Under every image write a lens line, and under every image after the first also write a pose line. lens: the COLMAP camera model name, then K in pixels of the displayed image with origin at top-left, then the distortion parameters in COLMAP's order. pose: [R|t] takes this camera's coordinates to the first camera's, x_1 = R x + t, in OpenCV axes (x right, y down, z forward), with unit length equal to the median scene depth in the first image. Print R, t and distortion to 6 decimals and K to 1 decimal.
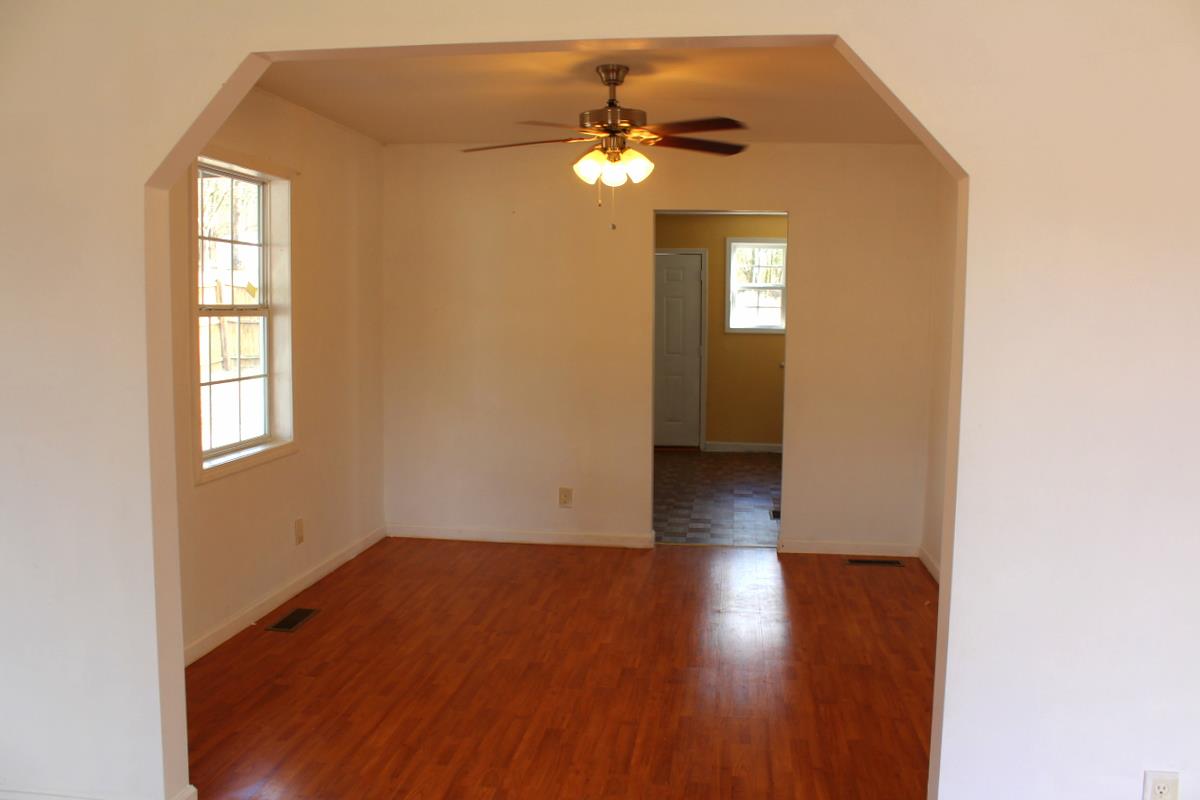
lens RADIAL K [[1019.2, 0, 626.5], [0, 1019.2, 393.7], [0, 0, 1]] dist [-0.105648, 0.092319]
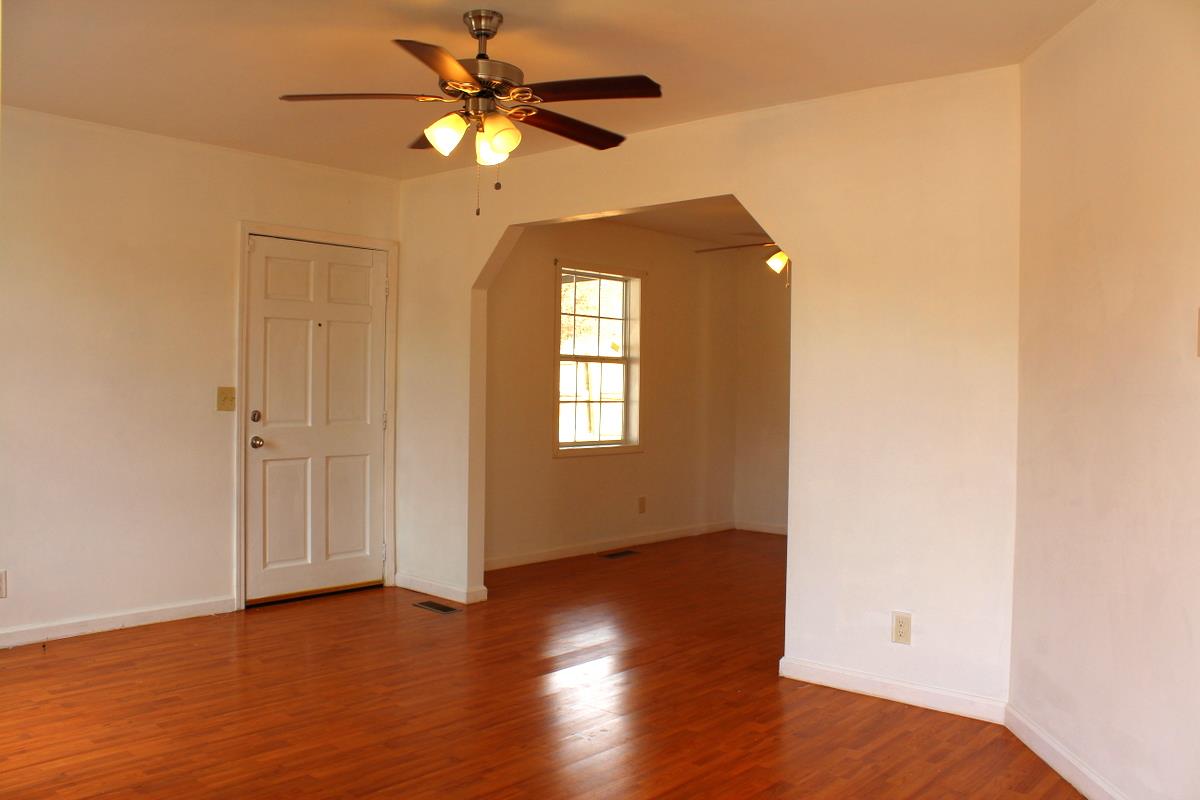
lens RADIAL K [[1019.2, 0, 626.5], [0, 1019.2, 393.7], [0, 0, 1]] dist [-0.105648, 0.092319]
pose [[0.833424, 0.005091, -0.552610, 0.531064], [-0.049924, 0.996562, -0.066113, 0.075343], [0.550374, 0.082688, 0.830813, -0.325375]]
